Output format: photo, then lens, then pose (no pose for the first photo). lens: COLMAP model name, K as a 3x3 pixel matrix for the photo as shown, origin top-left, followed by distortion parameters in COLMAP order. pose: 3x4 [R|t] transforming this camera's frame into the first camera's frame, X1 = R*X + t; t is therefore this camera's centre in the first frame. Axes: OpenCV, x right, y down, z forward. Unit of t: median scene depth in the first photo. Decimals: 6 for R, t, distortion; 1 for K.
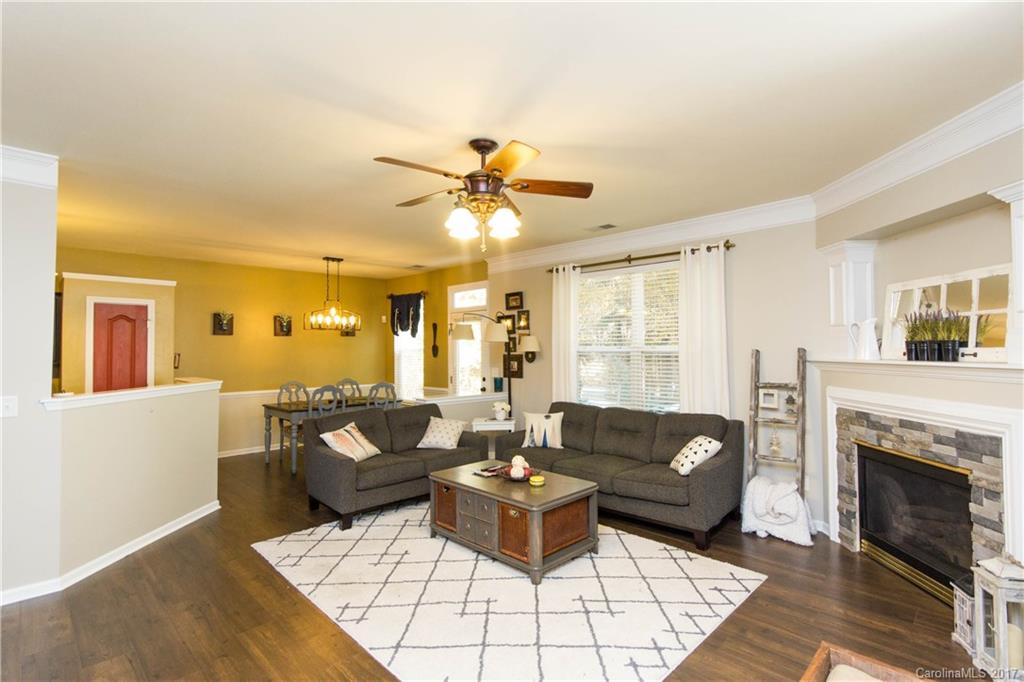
lens RADIAL K [[487.6, 0, 541.7], [0, 487.6, 337.7], [0, 0, 1]] dist [-0.000196, 0.000920]
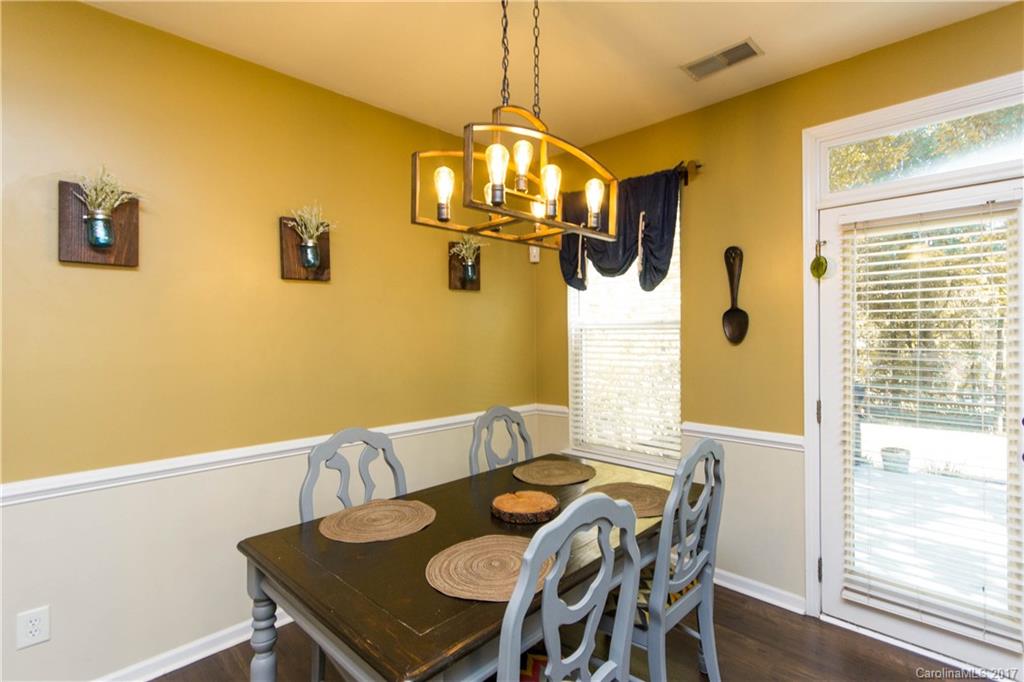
lens RADIAL K [[487.6, 0, 541.7], [0, 487.6, 337.7], [0, 0, 1]] dist [-0.000196, 0.000920]
pose [[0.999992, -0.001086, -0.003772, -0.429747], [0.001200, 0.999536, 0.030432, 0.029744], [0.003737, -0.030436, 0.999530, 0.775725]]
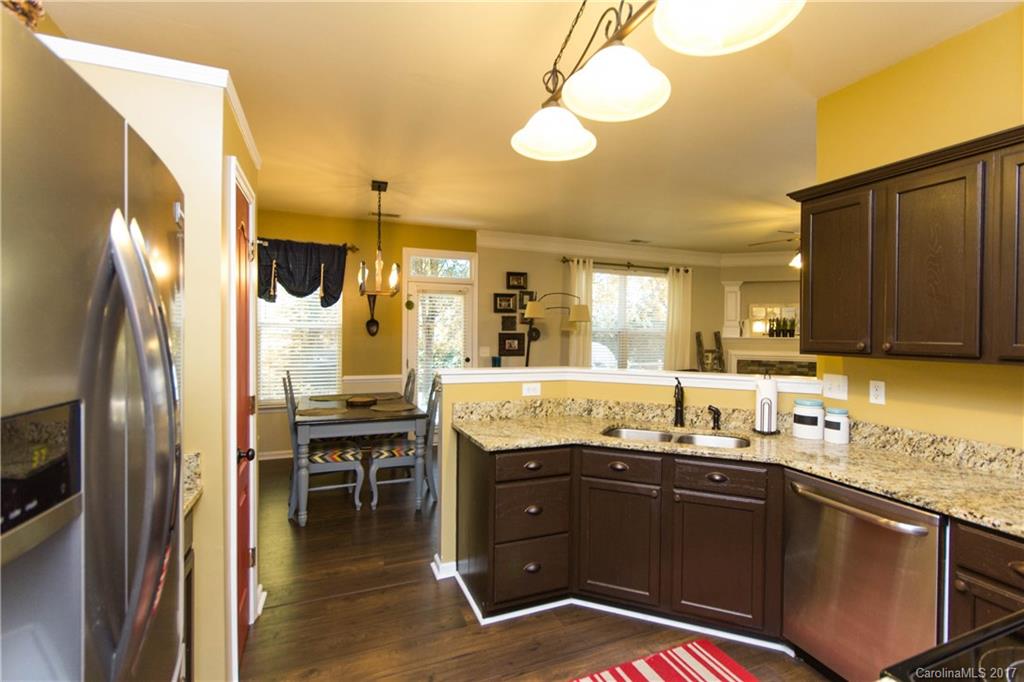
lens RADIAL K [[487.6, 0, 541.7], [0, 487.6, 337.7], [0, 0, 1]] dist [-0.000196, 0.000920]
pose [[0.392907, -0.000497, 0.919578, -0.974138], [-0.035824, 0.999232, 0.015847, 0.025761], [-0.918880, -0.039169, 0.392588, 0.553860]]
